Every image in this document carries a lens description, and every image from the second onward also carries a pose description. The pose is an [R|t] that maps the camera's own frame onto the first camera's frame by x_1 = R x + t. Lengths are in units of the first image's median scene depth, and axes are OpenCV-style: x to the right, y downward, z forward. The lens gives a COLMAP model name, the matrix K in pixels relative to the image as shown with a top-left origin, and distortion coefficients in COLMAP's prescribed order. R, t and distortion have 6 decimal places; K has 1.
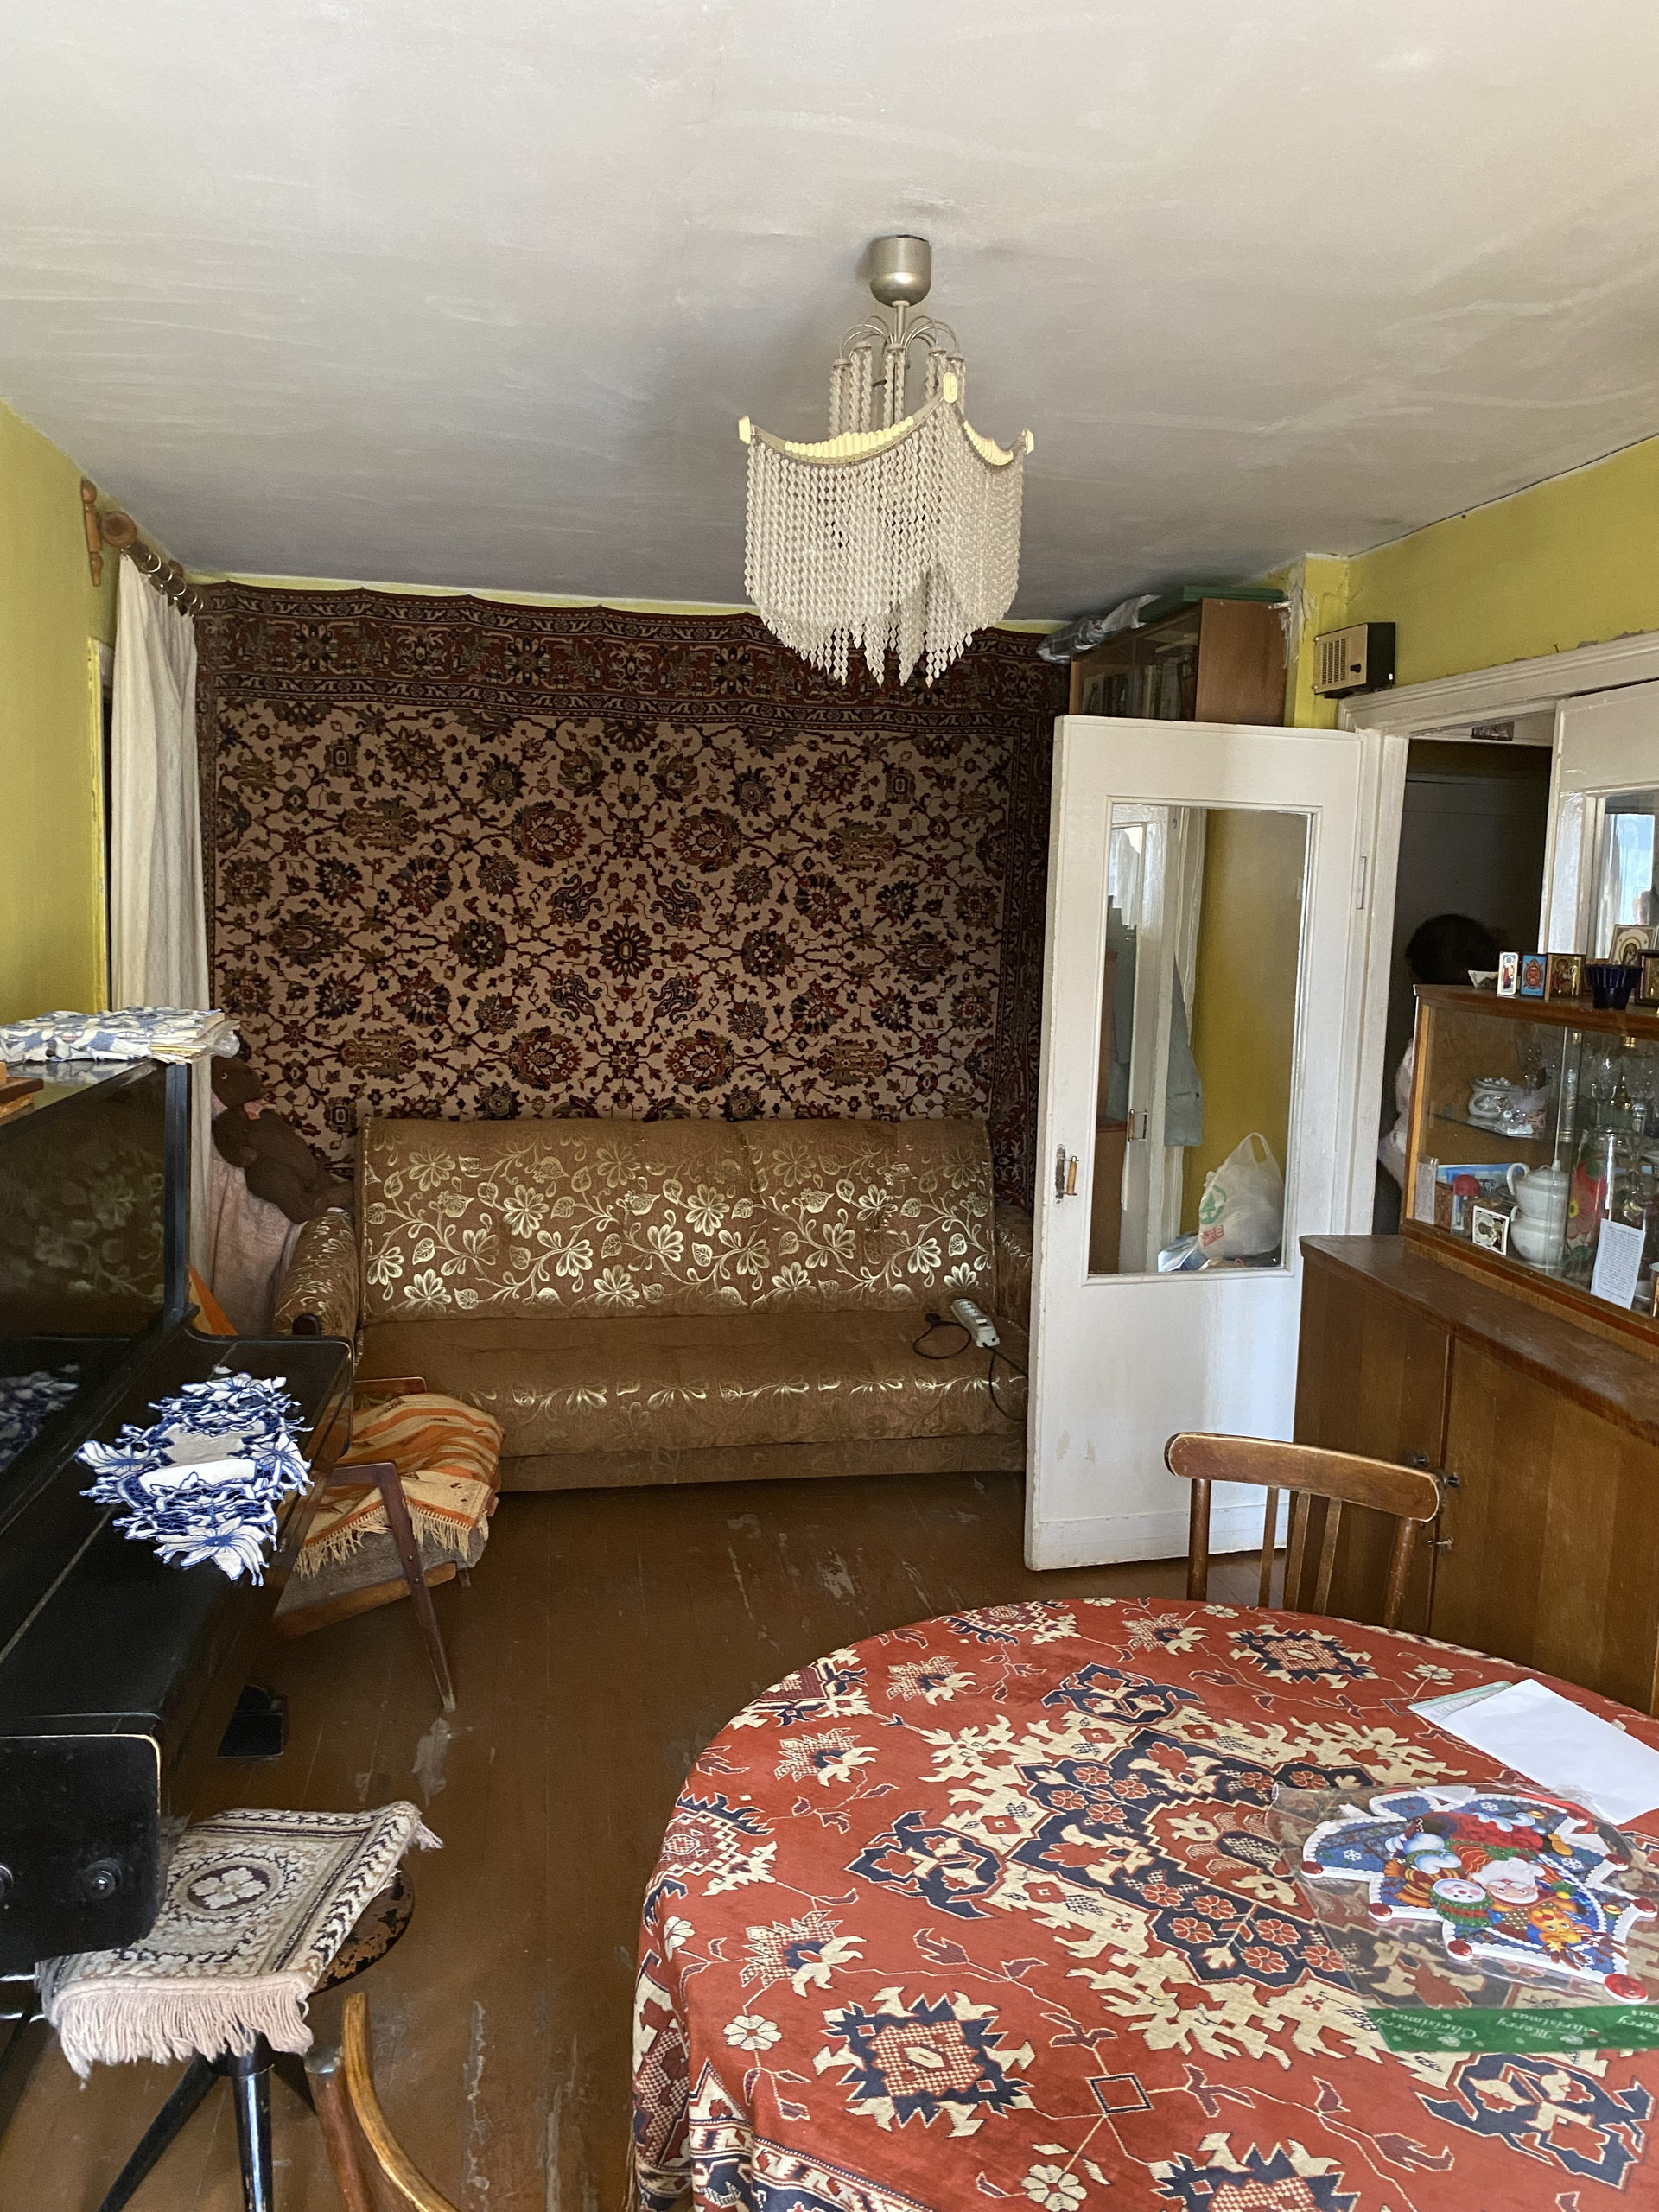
lens RADIAL K [[1676.8, 0, 828.1], [0, 1676.8, 1102.7], [0, 0, 1]] dist [-0.004018, -0.001875]
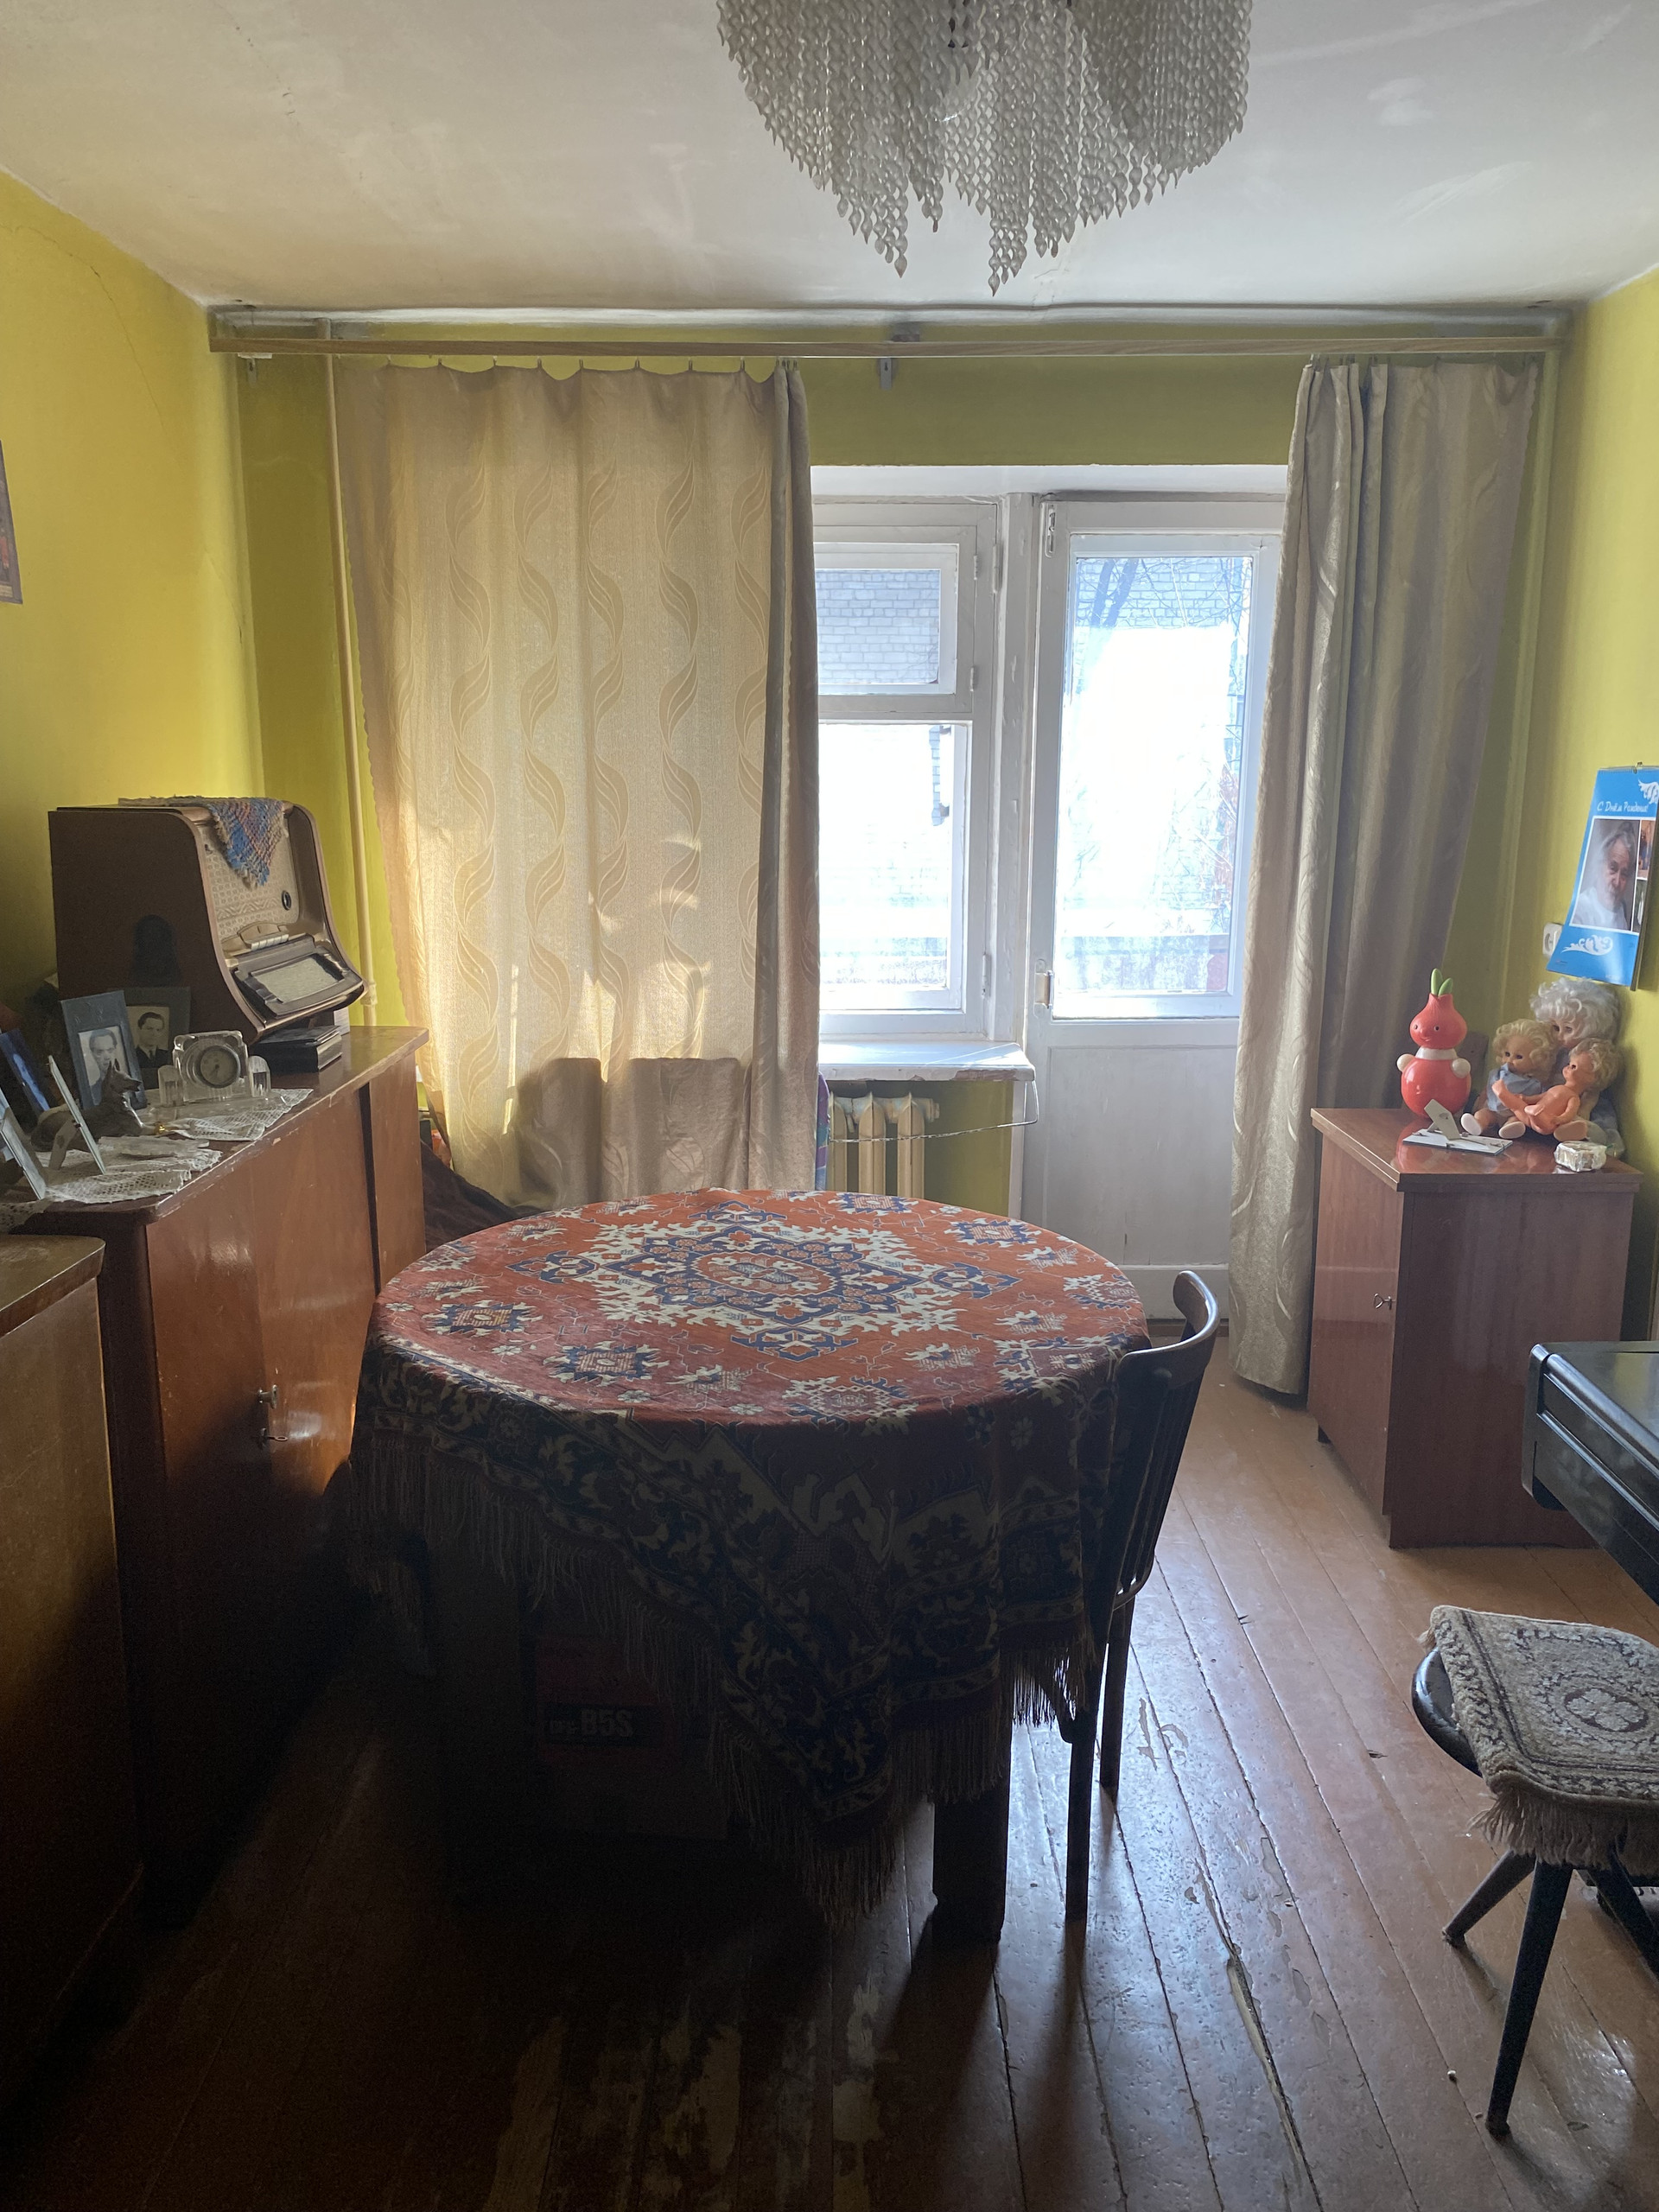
lens RADIAL K [[1676.8, 0, 826.3], [0, 1676.8, 1103.2], [0, 0, 1]] dist [-0.004018, -0.001875]
pose [[-0.989011, -0.063338, 0.133588, -0.007545], [-0.017673, 0.947752, 0.318519, -0.229280], [-0.146783, 0.312658, -0.938456, 2.239665]]
